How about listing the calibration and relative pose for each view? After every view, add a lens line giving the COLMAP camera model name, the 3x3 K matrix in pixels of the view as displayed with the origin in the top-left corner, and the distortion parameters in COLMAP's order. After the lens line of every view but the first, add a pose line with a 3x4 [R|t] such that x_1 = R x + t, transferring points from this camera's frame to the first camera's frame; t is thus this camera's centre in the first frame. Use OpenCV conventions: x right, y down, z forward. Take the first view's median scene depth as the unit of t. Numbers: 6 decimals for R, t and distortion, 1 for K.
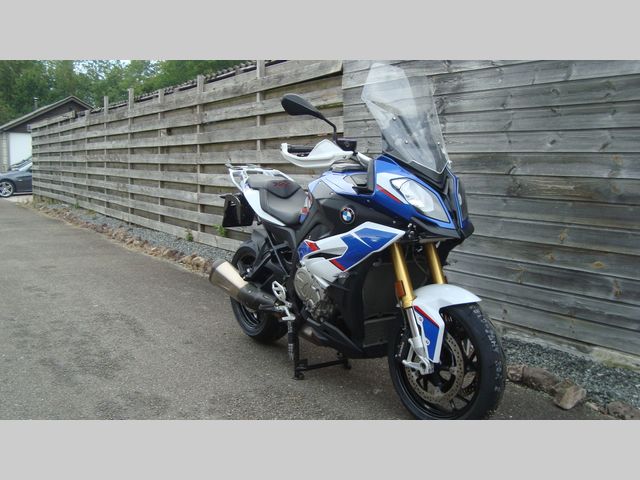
lens RADIAL K [[622.0, 0, 335.3], [0, 622.0, 243.9], [0, 0, 1]] dist [-0.121929, 0.000000]
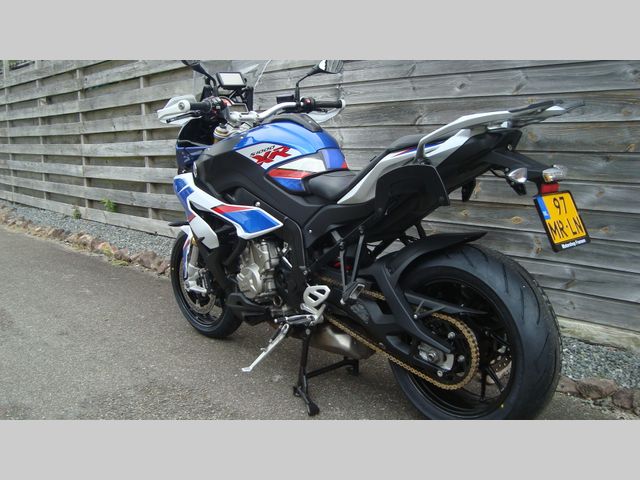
lens RADIAL K [[622.0, 0, 323.9], [0, 622.0, 235.4], [0, 0, 1]] dist [-0.121929, 0.000000]
pose [[0.990793, -0.054228, 0.124054, 0.028046], [0.049614, 0.997968, 0.039986, 0.005337], [-0.125970, -0.033463, 0.991470, 0.106291]]
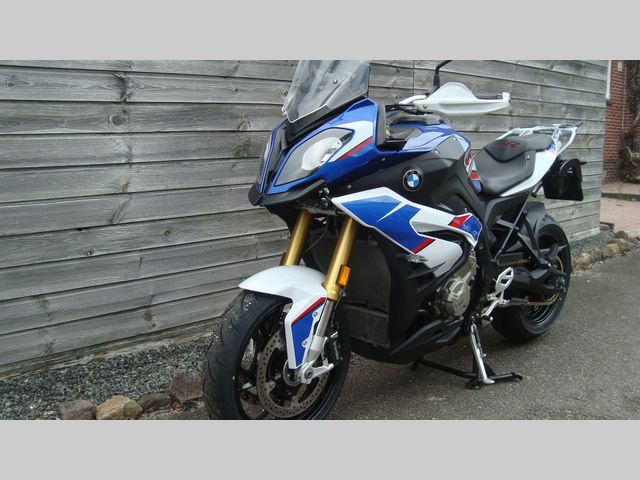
lens RADIAL K [[622.0, 0, 315.9], [0, 622.0, 251.3], [0, 0, 1]] dist [-0.121929, 0.000000]
pose [[-0.117504, -0.188814, 0.974957, -0.517377], [0.134878, 0.969627, 0.204038, -0.104734], [-0.983870, 0.155476, -0.088469, 0.932862]]
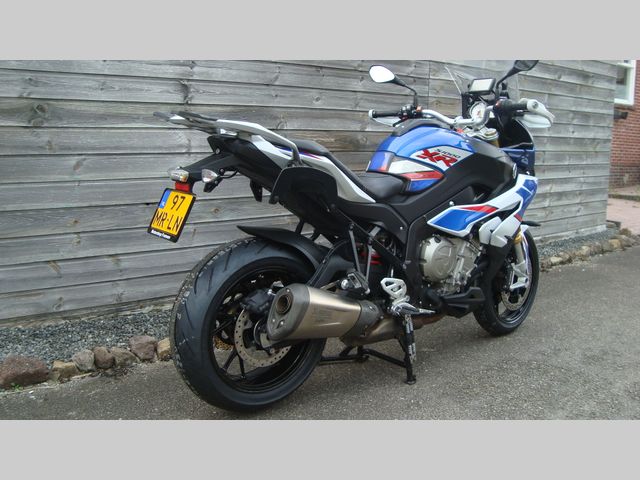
lens RADIAL K [[622.0, 0, 314.6], [0, 622.0, 235.4], [0, 0, 1]] dist [-0.121929, 0.000000]
pose [[-0.056170, -0.172334, 0.983436, -0.679777], [0.112371, 0.977641, 0.177737, -0.109028], [-0.992077, 0.120493, -0.035549, 0.932469]]
